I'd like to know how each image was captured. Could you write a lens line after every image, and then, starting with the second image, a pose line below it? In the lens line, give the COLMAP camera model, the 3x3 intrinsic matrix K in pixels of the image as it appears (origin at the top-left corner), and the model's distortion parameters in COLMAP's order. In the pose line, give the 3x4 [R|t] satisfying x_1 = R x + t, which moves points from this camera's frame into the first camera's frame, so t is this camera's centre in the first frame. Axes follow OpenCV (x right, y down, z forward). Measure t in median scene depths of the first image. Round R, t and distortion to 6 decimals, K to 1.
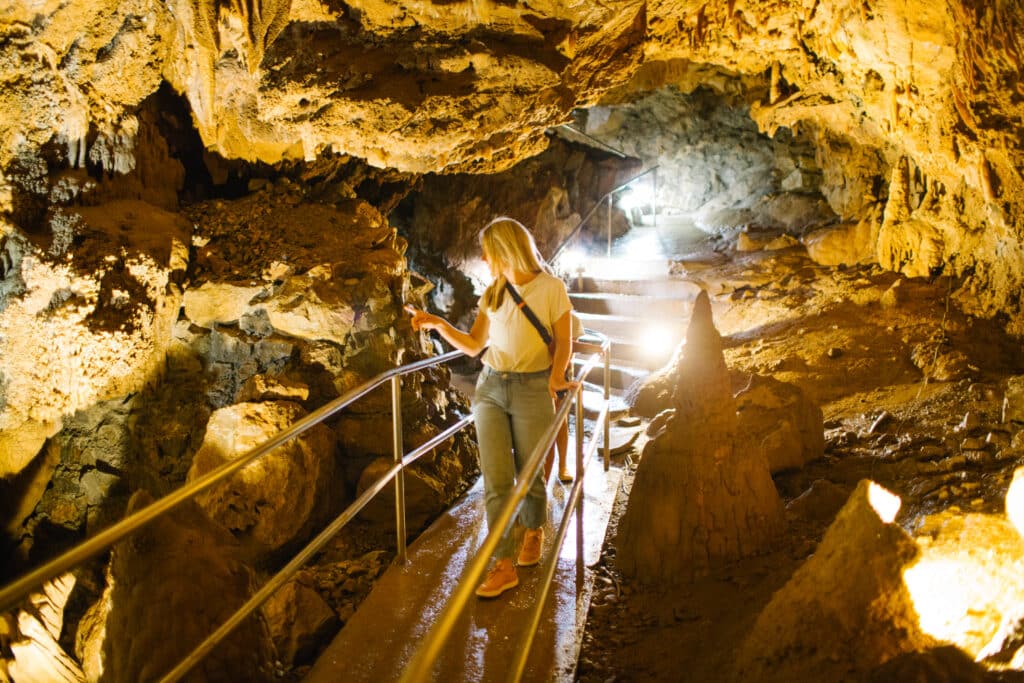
lens RADIAL K [[956.2, 0, 512.0], [0, 956.2, 341.5], [0, 0, 1]] dist [-0.092030, 0.000070]
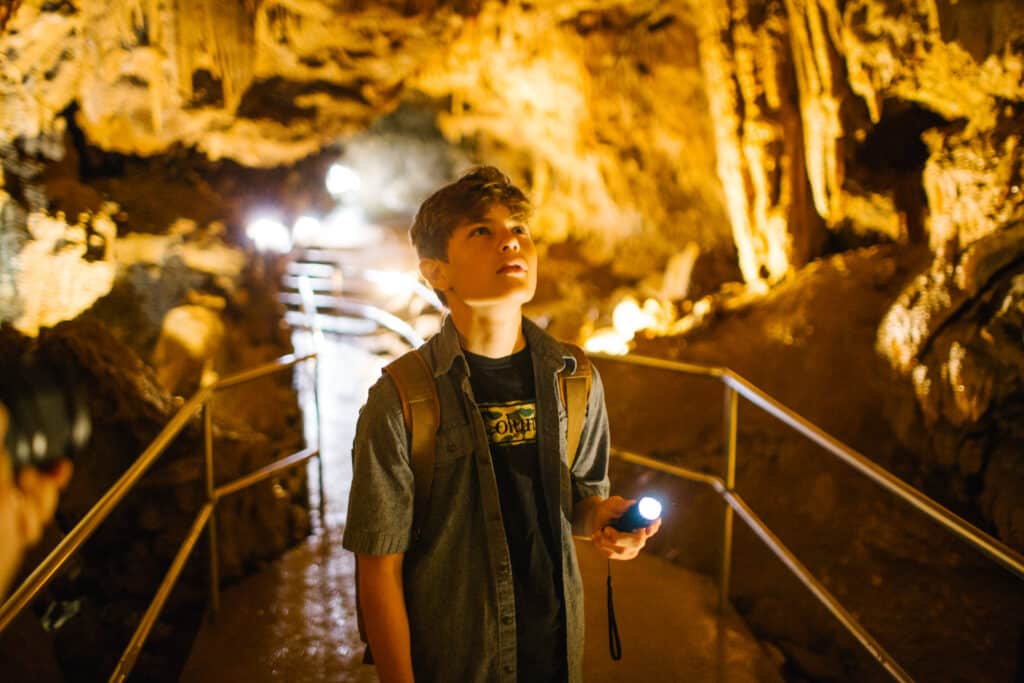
lens RADIAL K [[956.2, 0, 512.0], [0, 956.2, 341.5], [0, 0, 1]] dist [-0.092030, 0.000070]
pose [[0.926881, -0.032581, 0.373940, -0.326433], [0.024264, 0.999343, 0.026931, 0.080075], [-0.374571, -0.015889, 0.927062, -0.599819]]
